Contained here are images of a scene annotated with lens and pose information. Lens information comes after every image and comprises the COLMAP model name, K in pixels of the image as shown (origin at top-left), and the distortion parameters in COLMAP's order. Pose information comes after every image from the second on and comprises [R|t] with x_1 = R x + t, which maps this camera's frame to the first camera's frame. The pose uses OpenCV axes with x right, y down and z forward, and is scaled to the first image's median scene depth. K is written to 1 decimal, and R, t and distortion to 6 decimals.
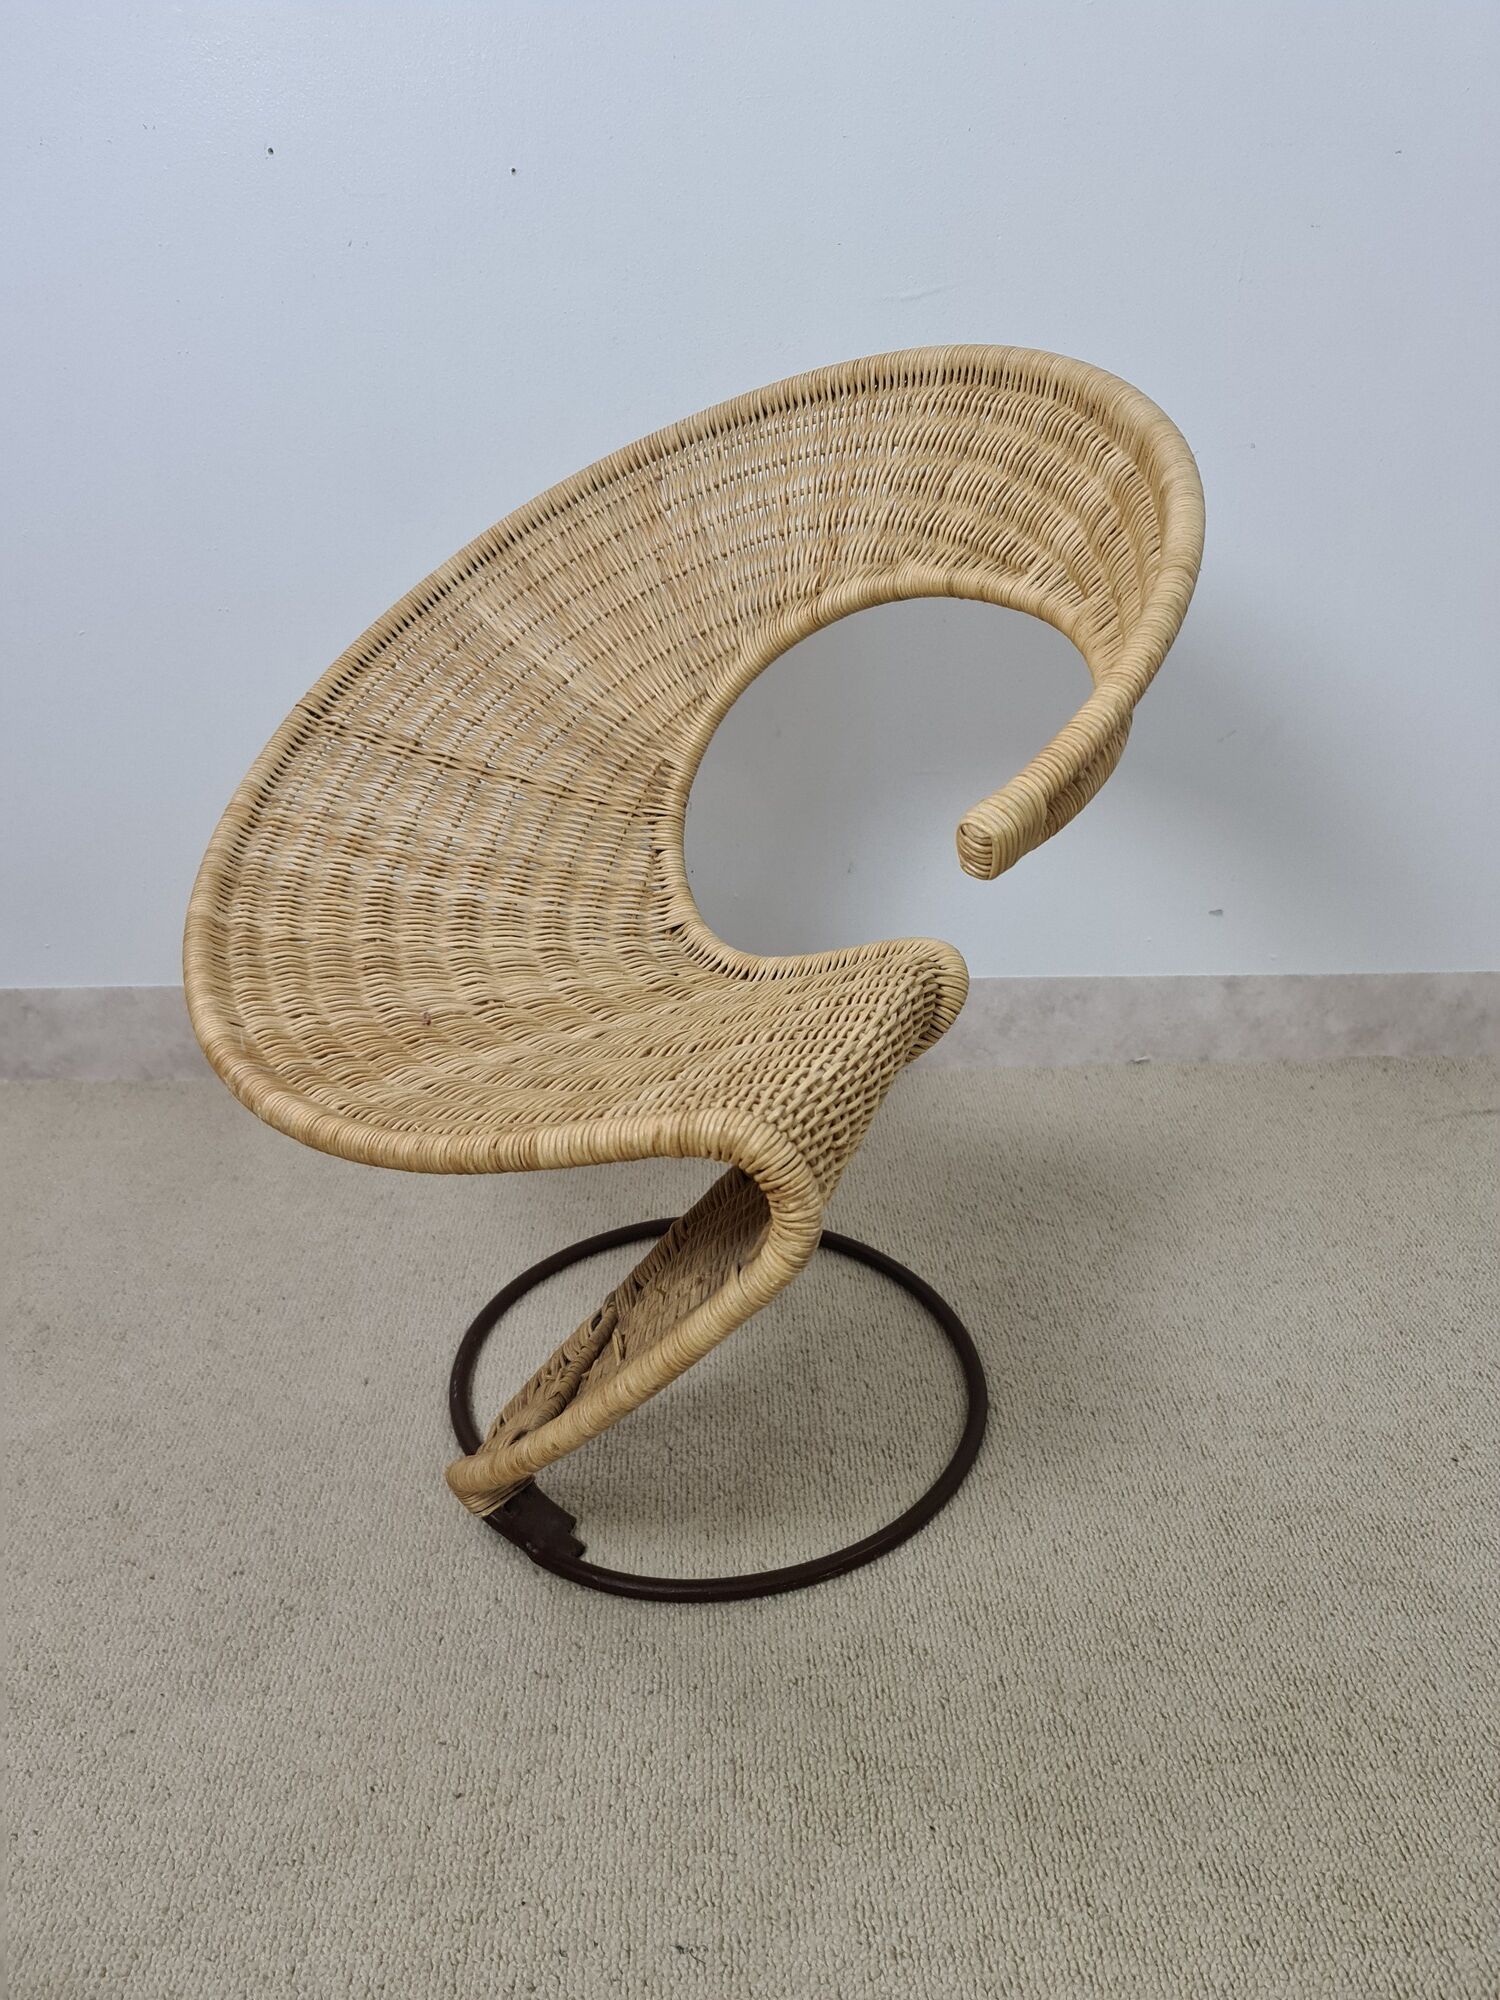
lens RADIAL K [[1457.7, 0, 748.8], [0, 1457.7, 1019.3], [0, 0, 1]] dist [0.066541, -0.063549]
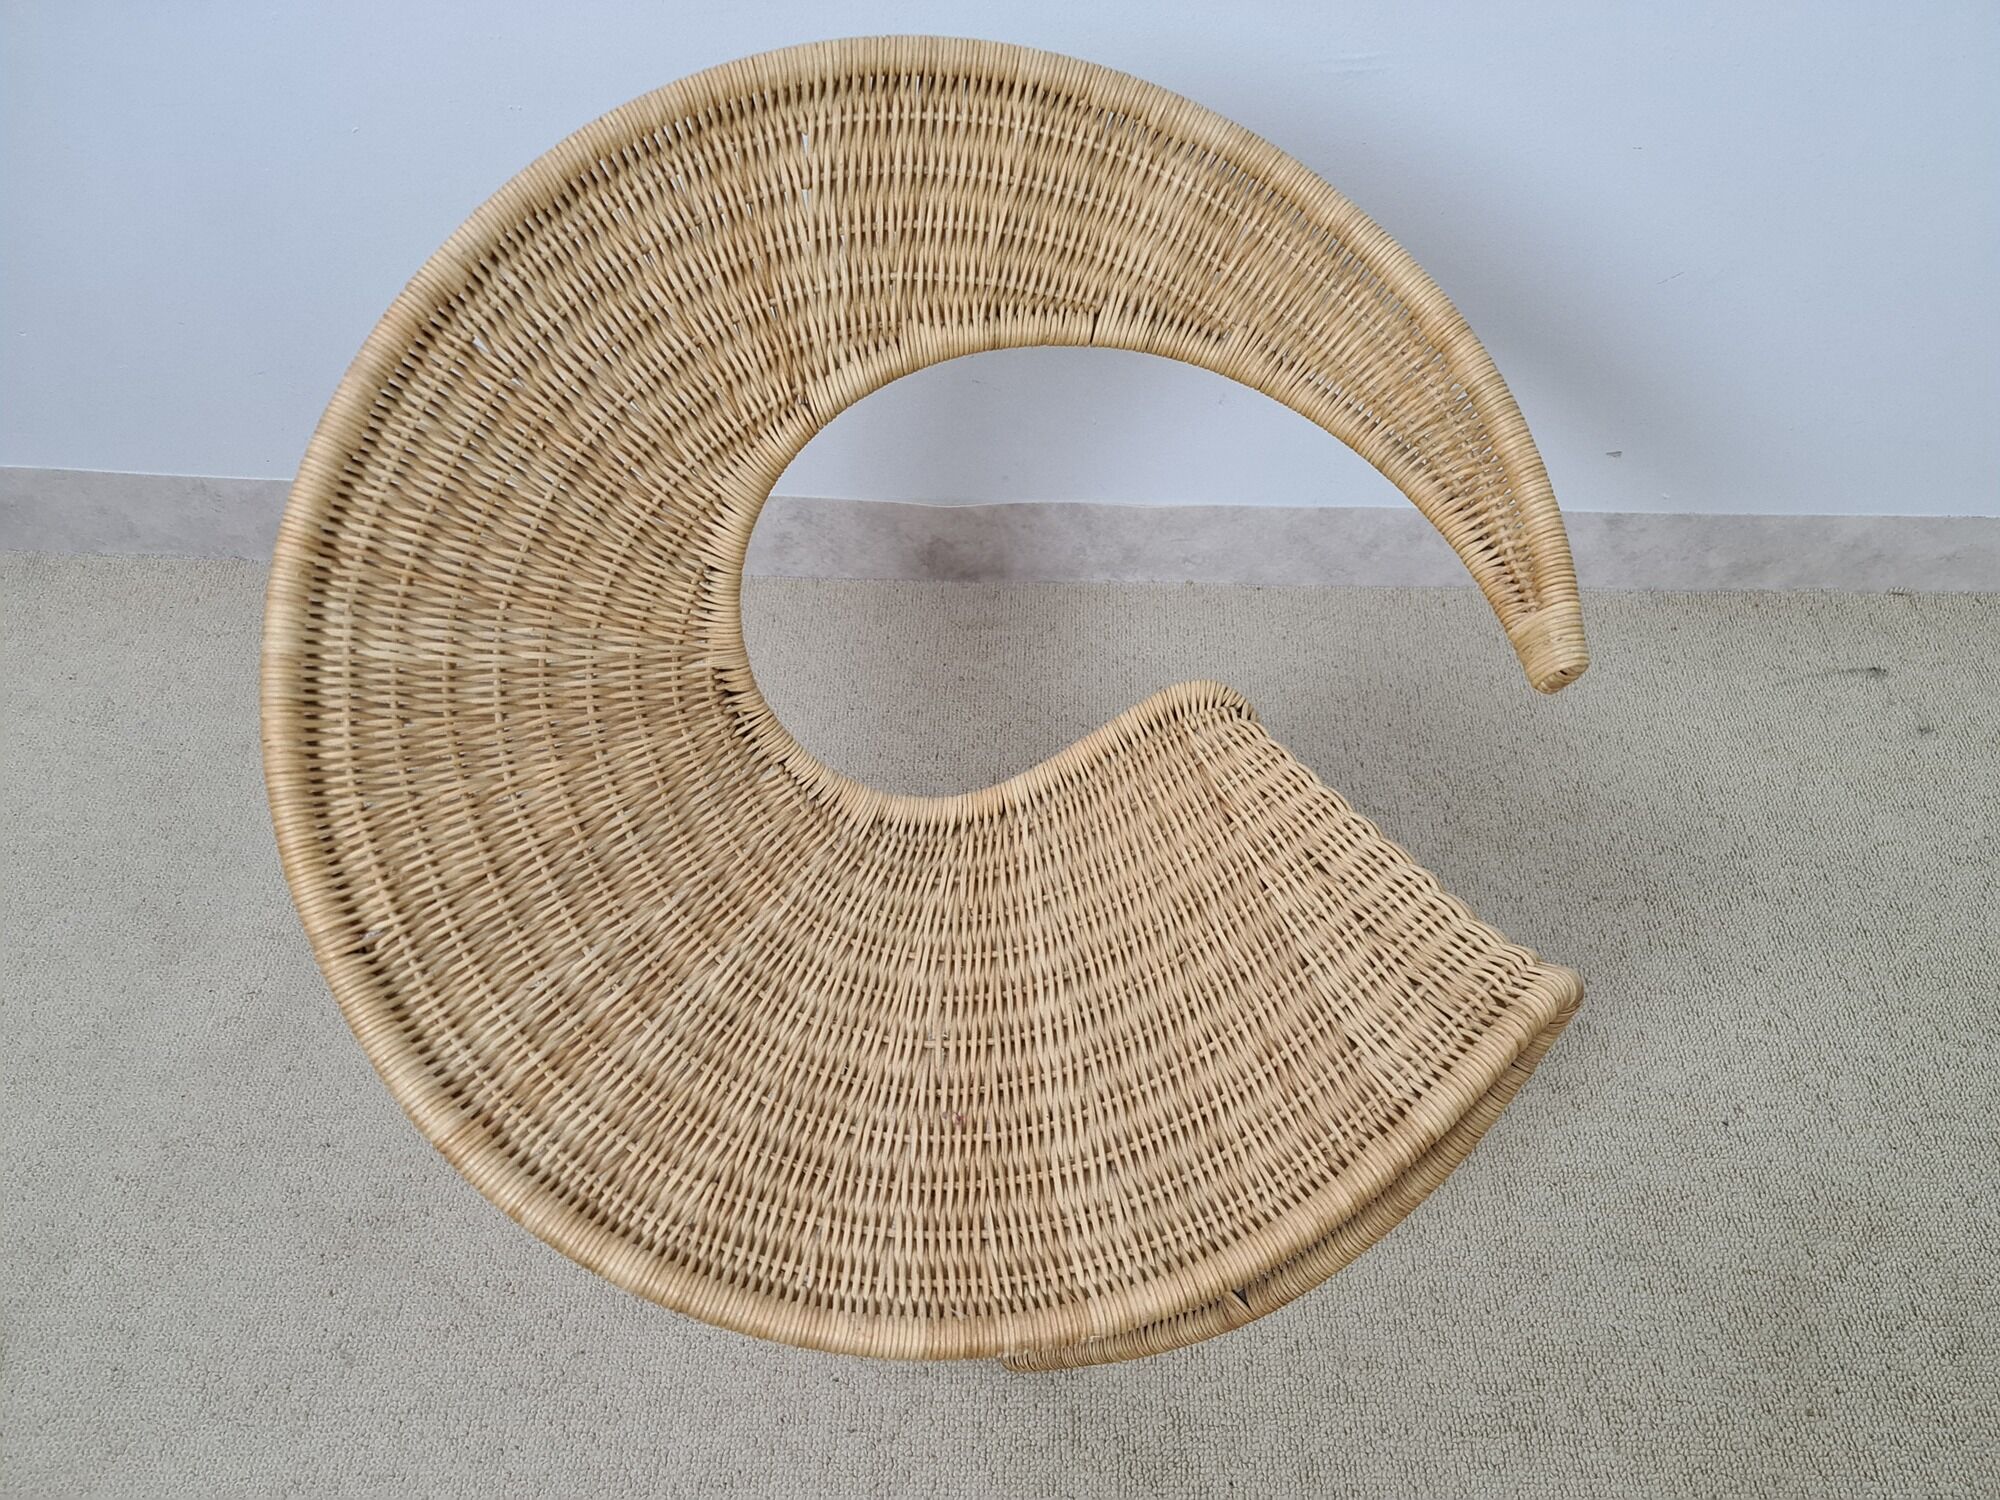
lens RADIAL K [[1457.7, 0, 1015.4], [0, 1457.7, 763.1], [0, 0, 1]] dist [0.066541, -0.063549]
pose [[0.998882, 0.044926, -0.014732, -0.056744], [-0.034233, 0.902158, 0.430045, -0.450818], [0.032611, -0.429060, 0.902687, 0.108614]]
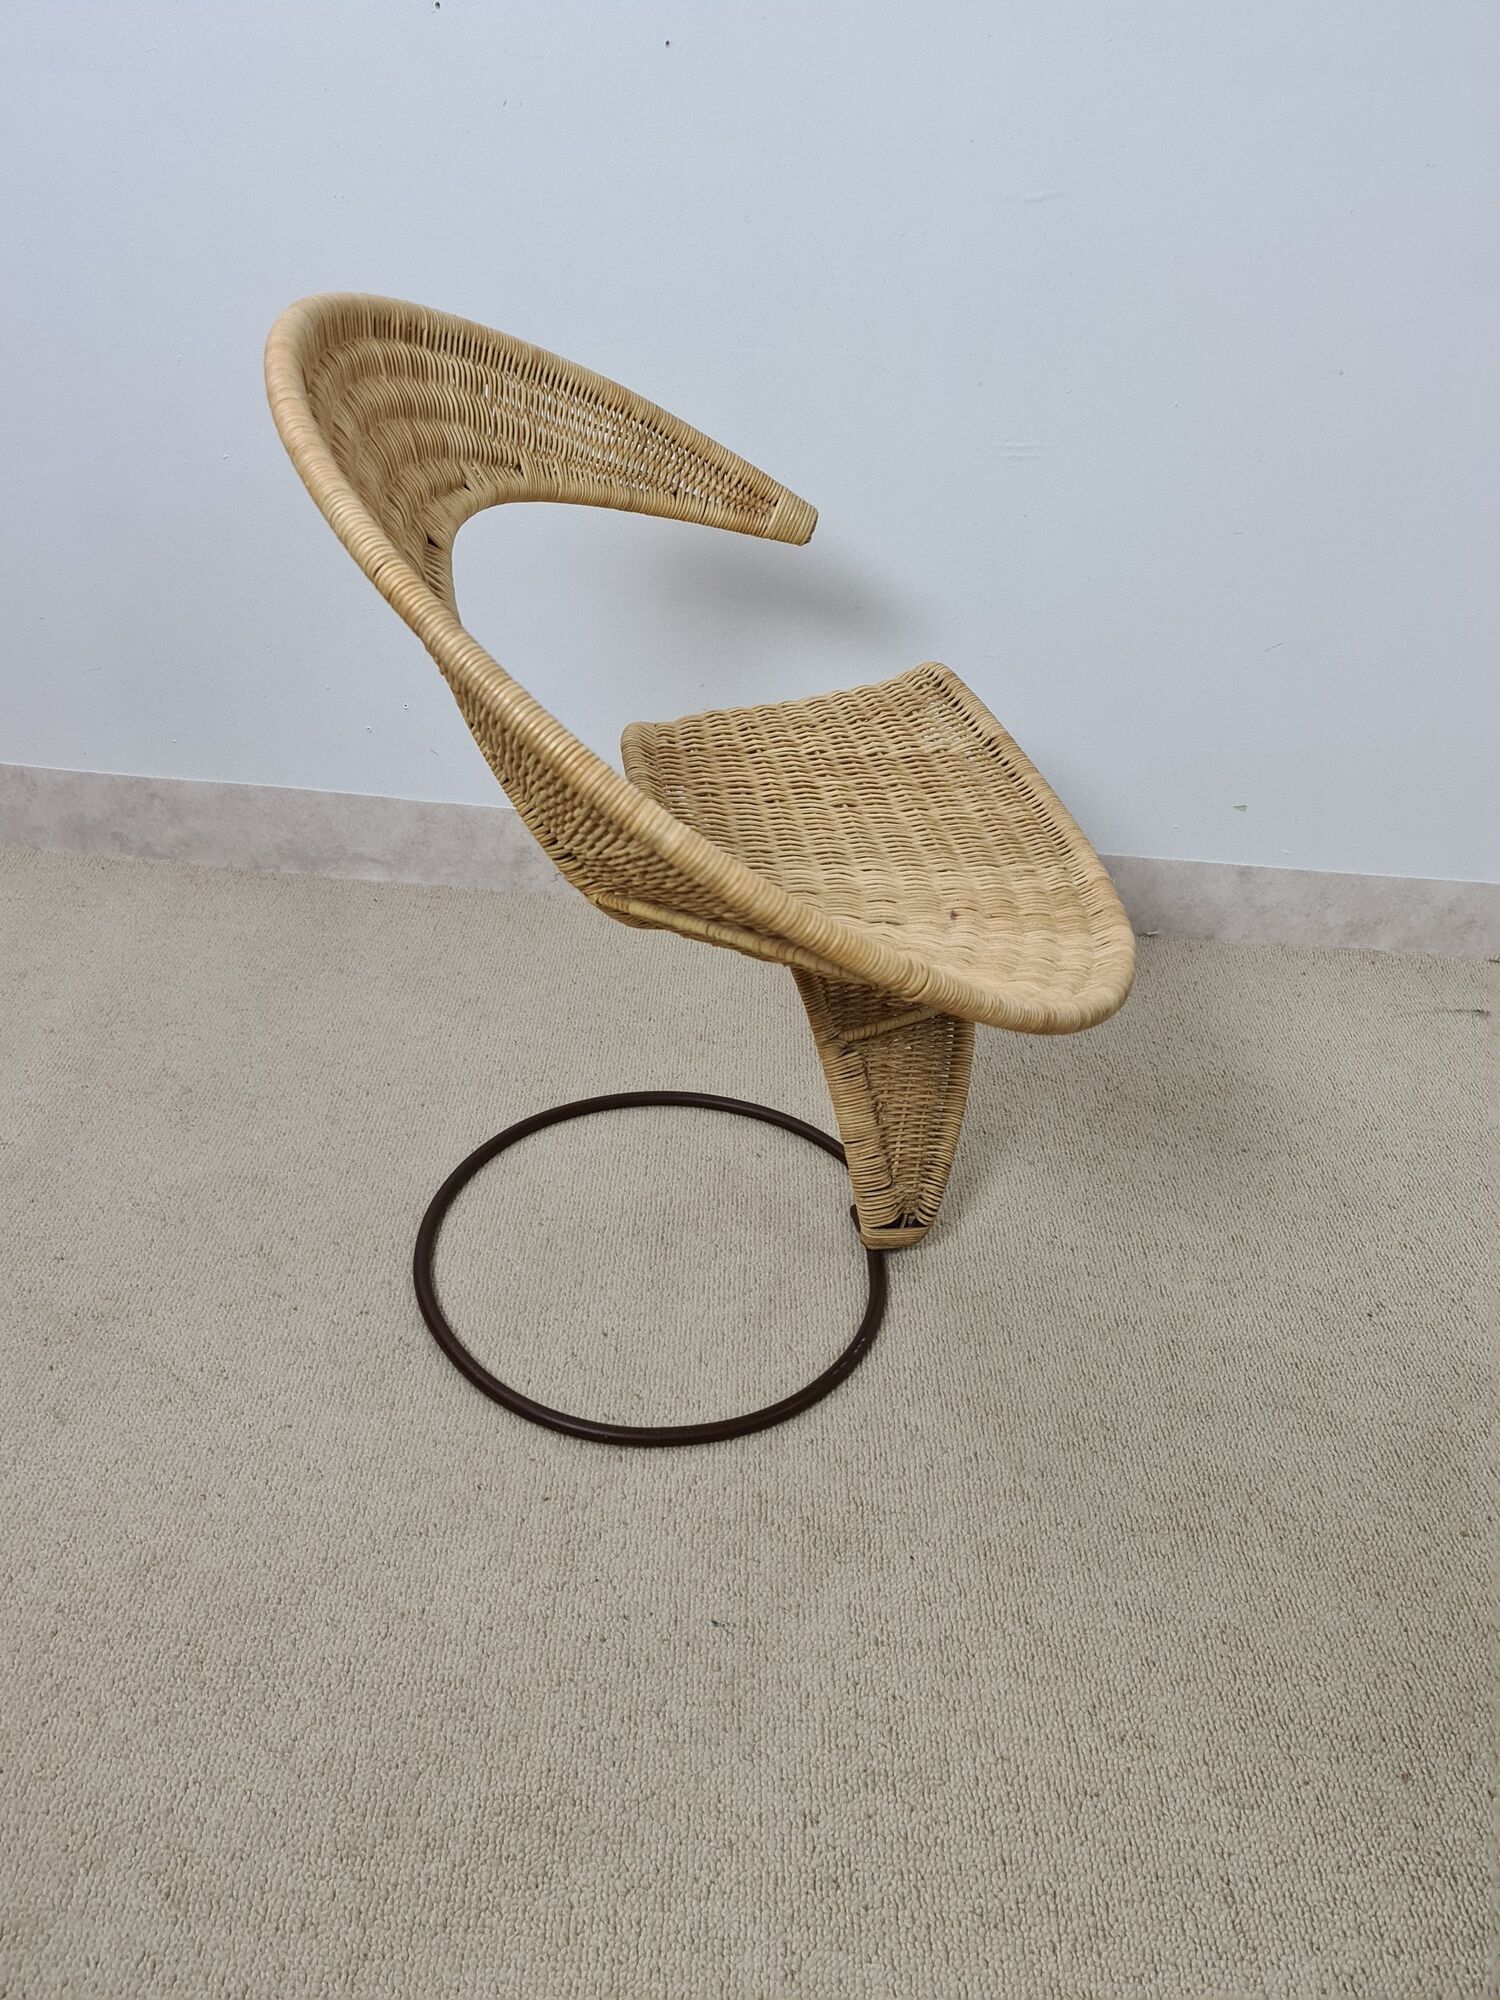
lens RADIAL K [[1457.7, 0, 730.4], [0, 1457.7, 1011.7], [0, 0, 1]] dist [0.066541, -0.063549]
pose [[0.995659, 0.092902, -0.005610, -0.059889], [-0.091002, 0.984391, 0.150644, -0.085253], [0.019517, -0.149480, 0.988572, -0.169166]]
